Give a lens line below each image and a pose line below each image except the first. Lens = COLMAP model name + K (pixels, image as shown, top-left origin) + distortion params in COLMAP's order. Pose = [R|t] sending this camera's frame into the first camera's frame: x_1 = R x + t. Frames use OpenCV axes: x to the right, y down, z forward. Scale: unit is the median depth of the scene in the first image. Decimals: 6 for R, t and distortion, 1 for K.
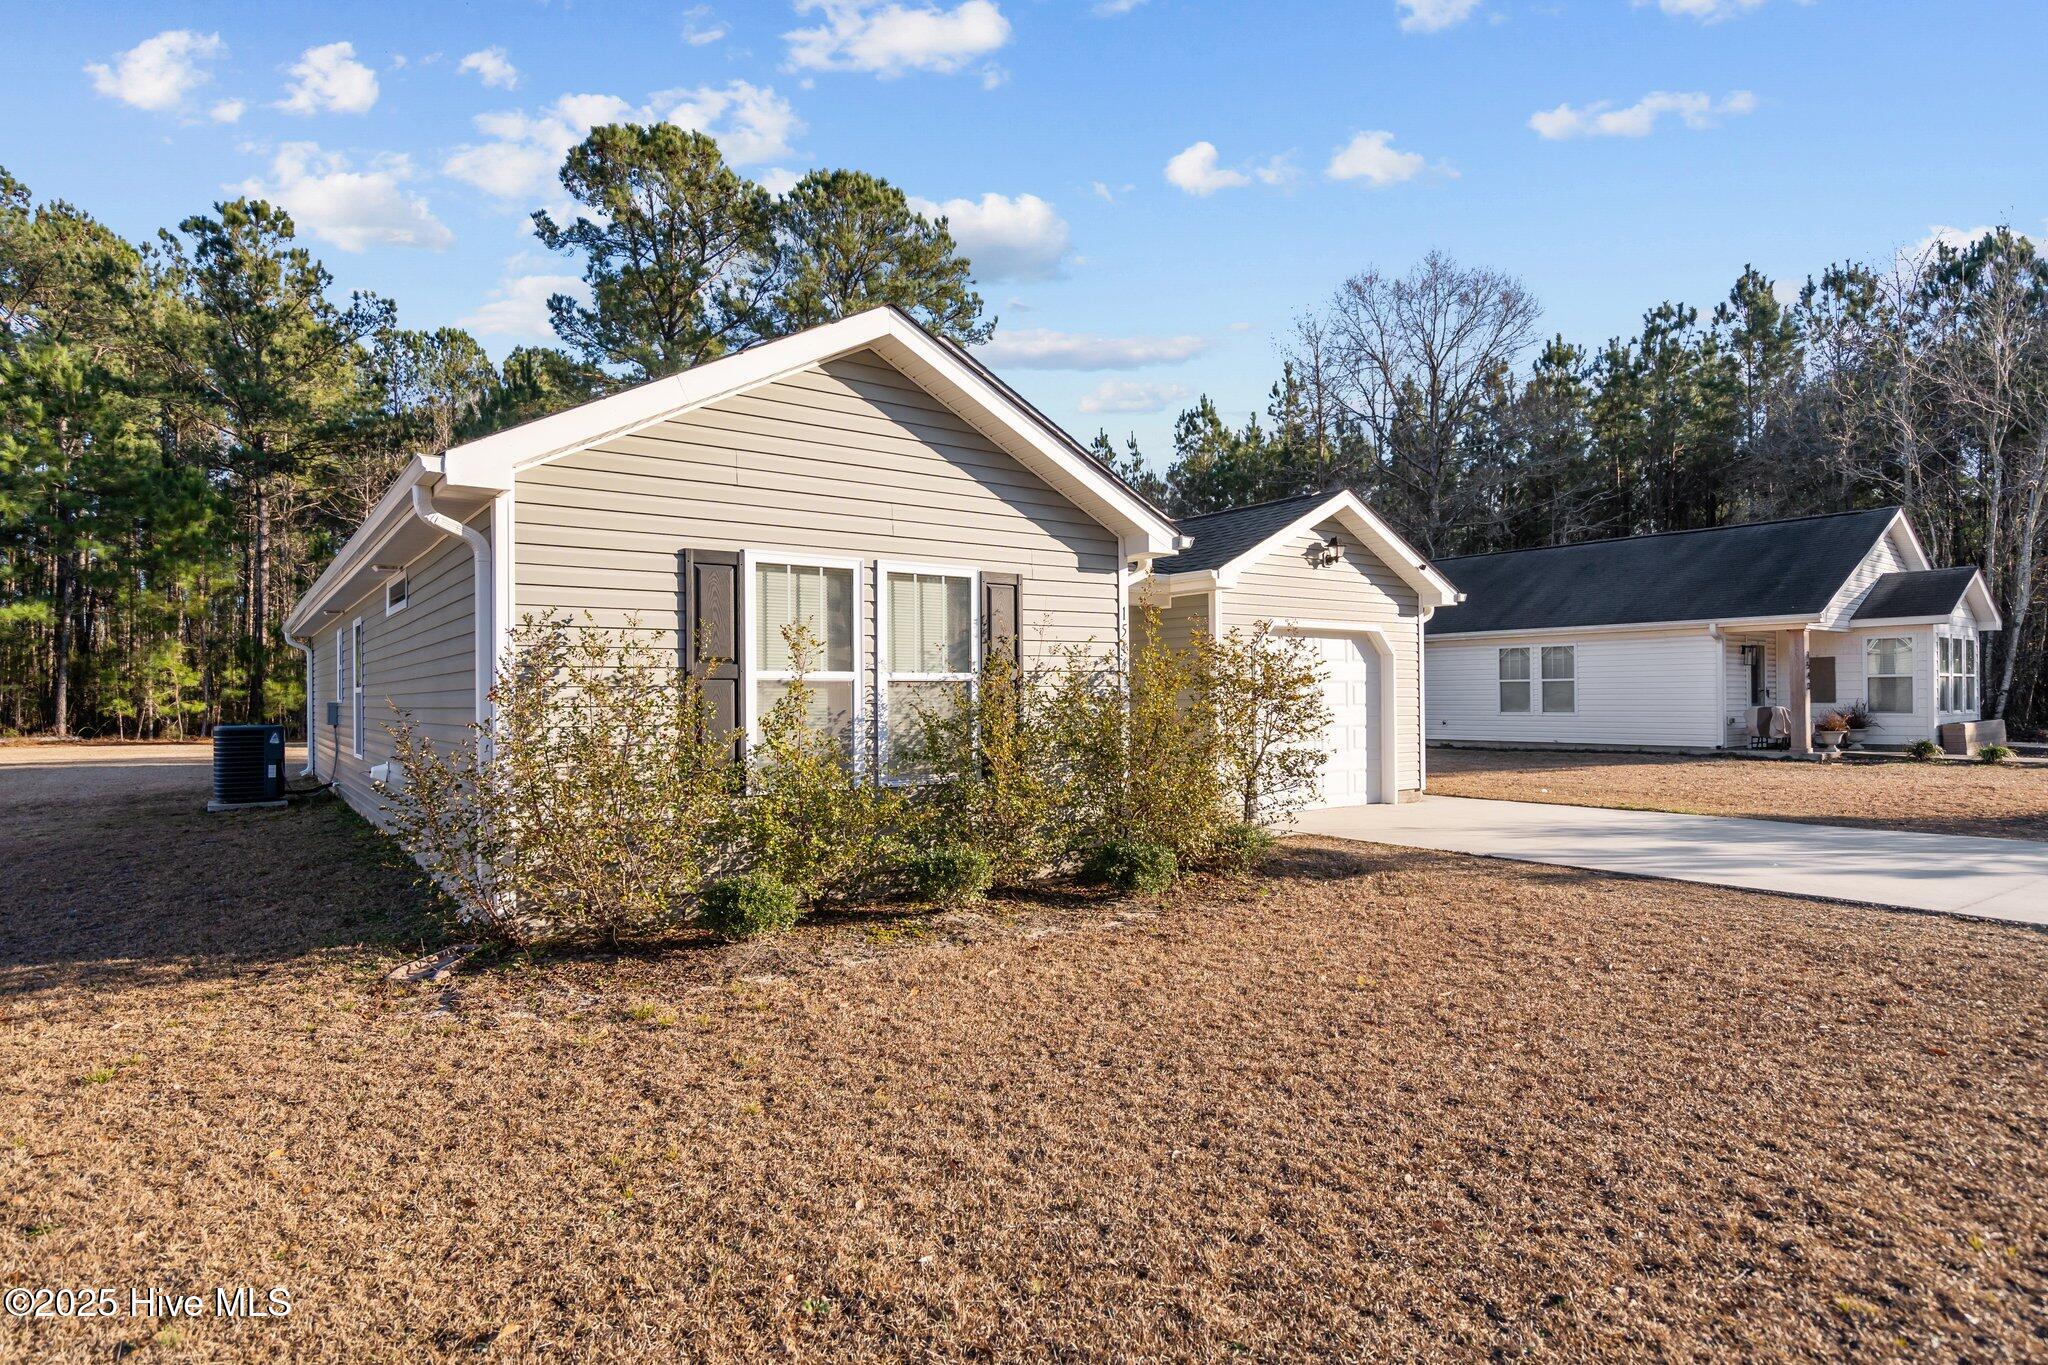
lens RADIAL K [[1105.1, 0, 1024.0], [0, 1105.1, 682.5], [0, 0, 1]] dist [0.003039, 0.000512]
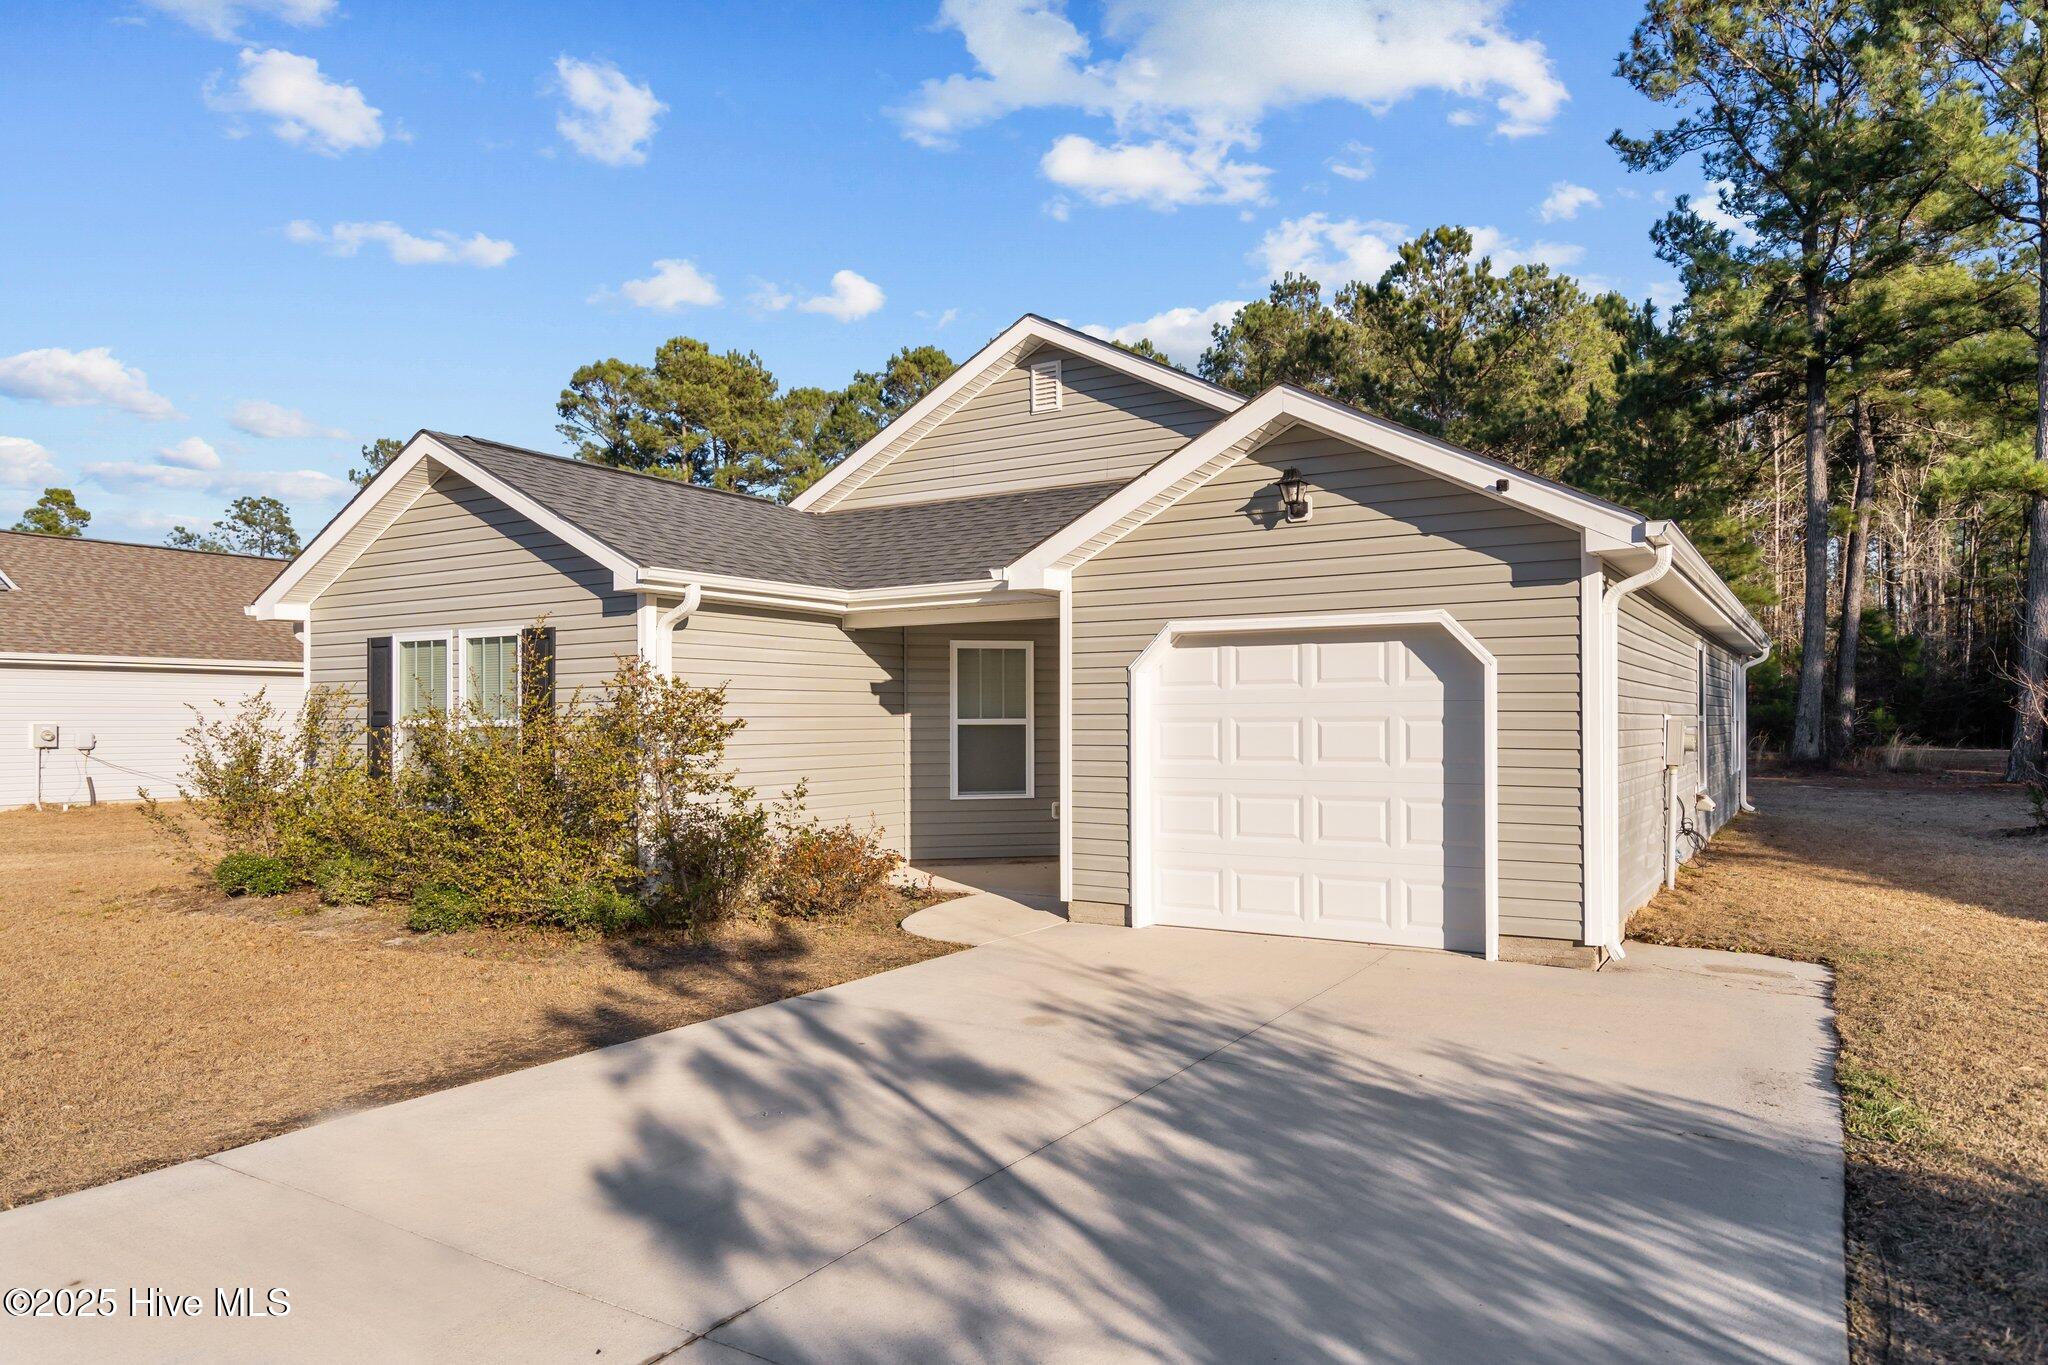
lens RADIAL K [[1301.9, 0, 1024.4], [0, 1301.9, 712.1], [0, 0, 1]] dist [0.013981, 0.005030]
pose [[0.366718, -0.000475, -0.930332, 1.341386], [0.014856, 0.999875, 0.005346, -0.015733], [0.930214, -0.015782, 0.366679, 0.961472]]
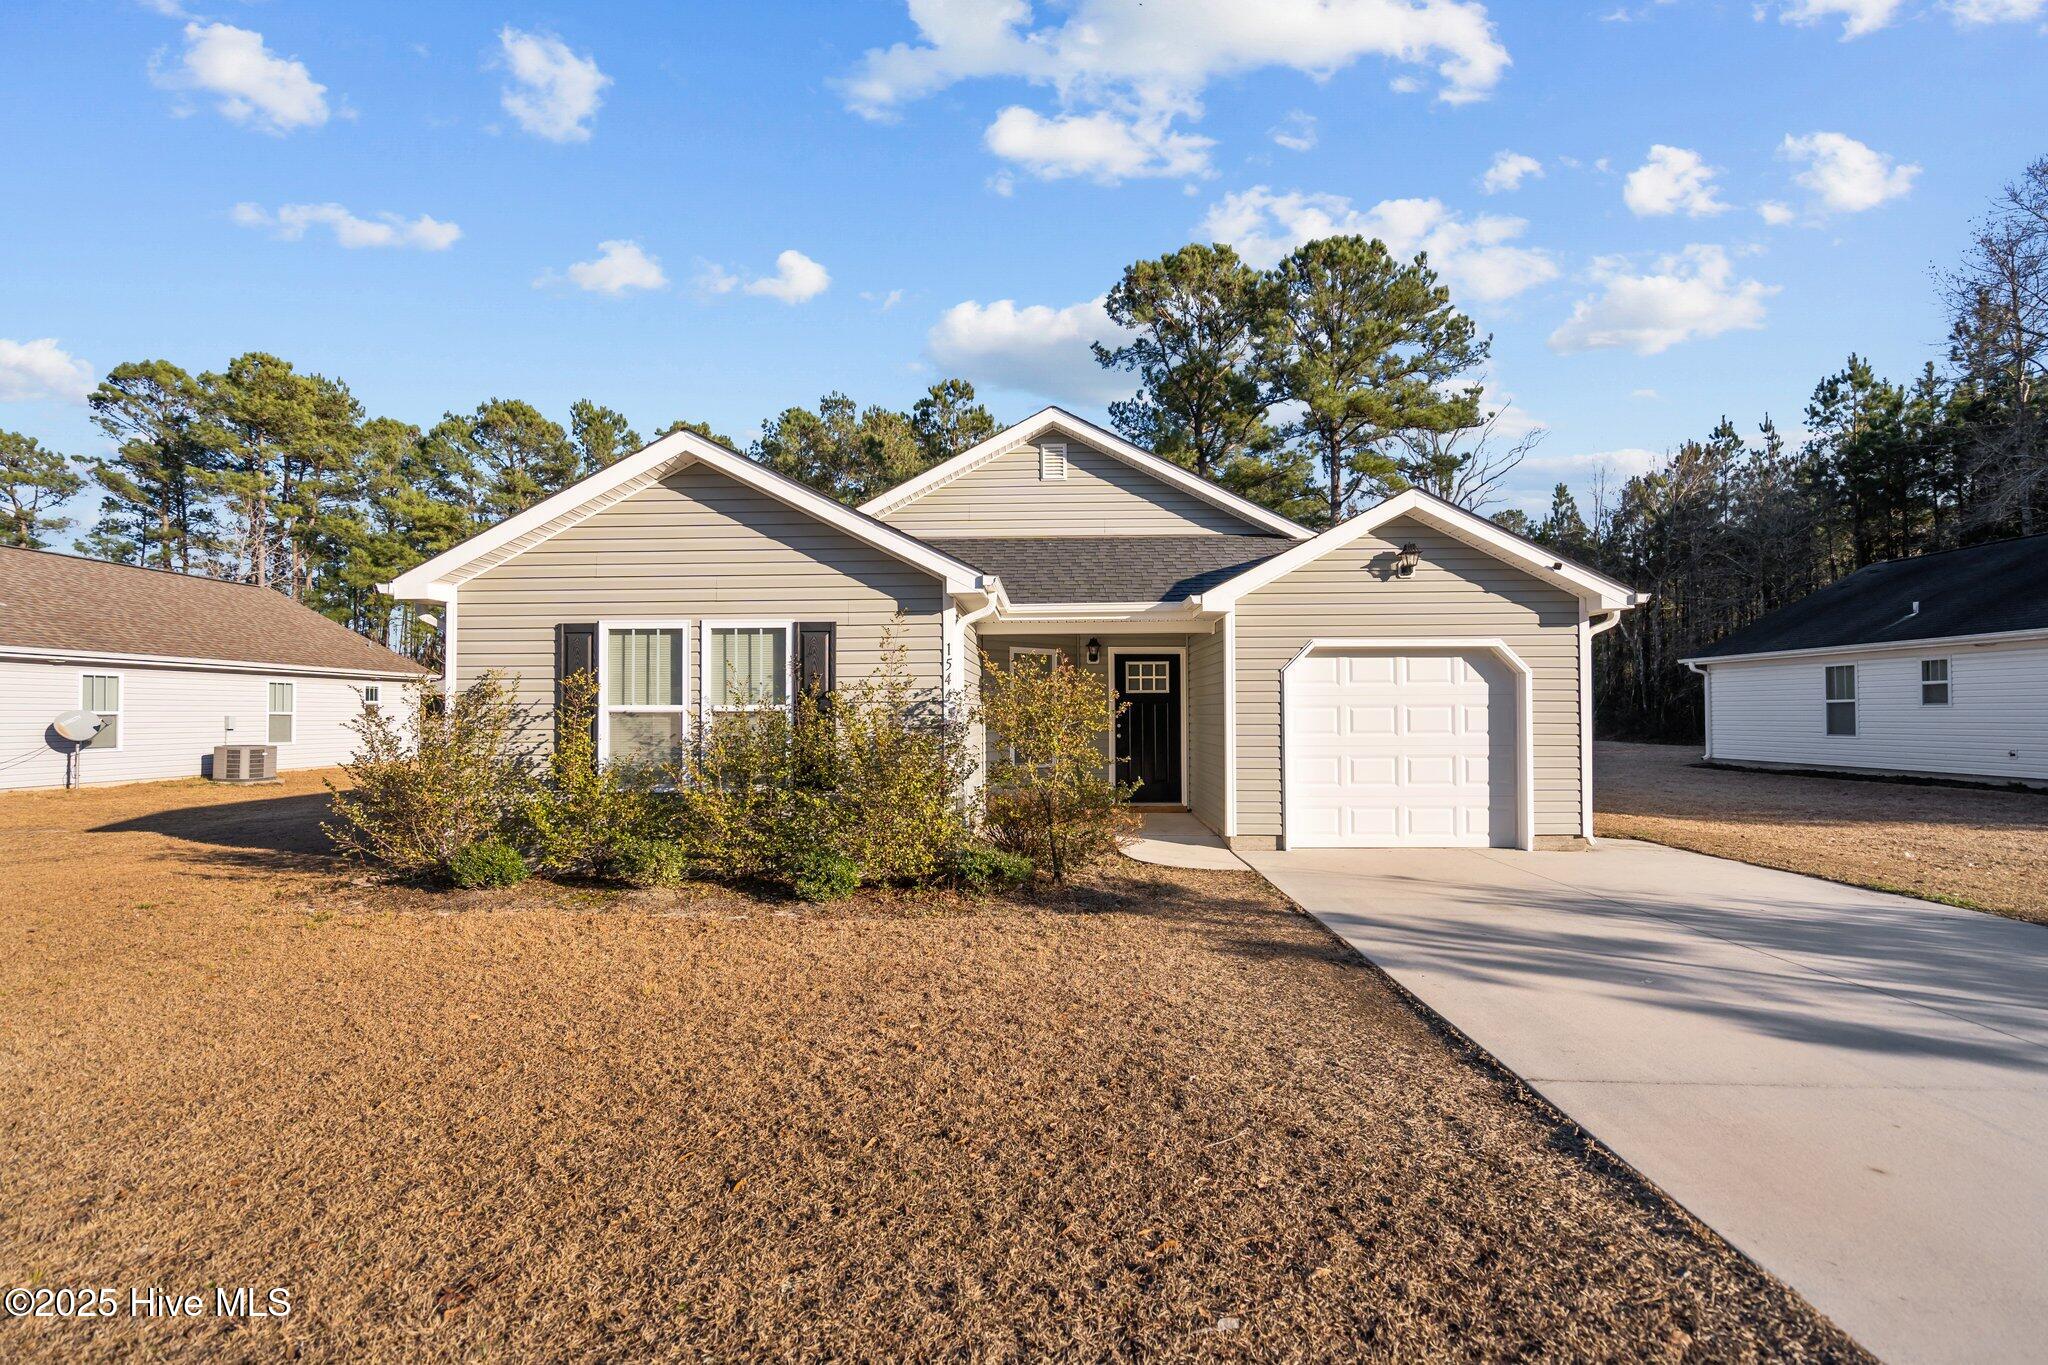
lens RADIAL K [[935.8, 0, 1021.4], [0, 935.8, 695.8], [0, 0, 1]] dist [-0.001939, 0.000828]
pose [[0.780499, -0.008043, -0.625105, 0.789569], [0.007163, 0.999967, -0.003923, -0.012409], [0.625116, -0.001415, 0.780531, 0.335086]]
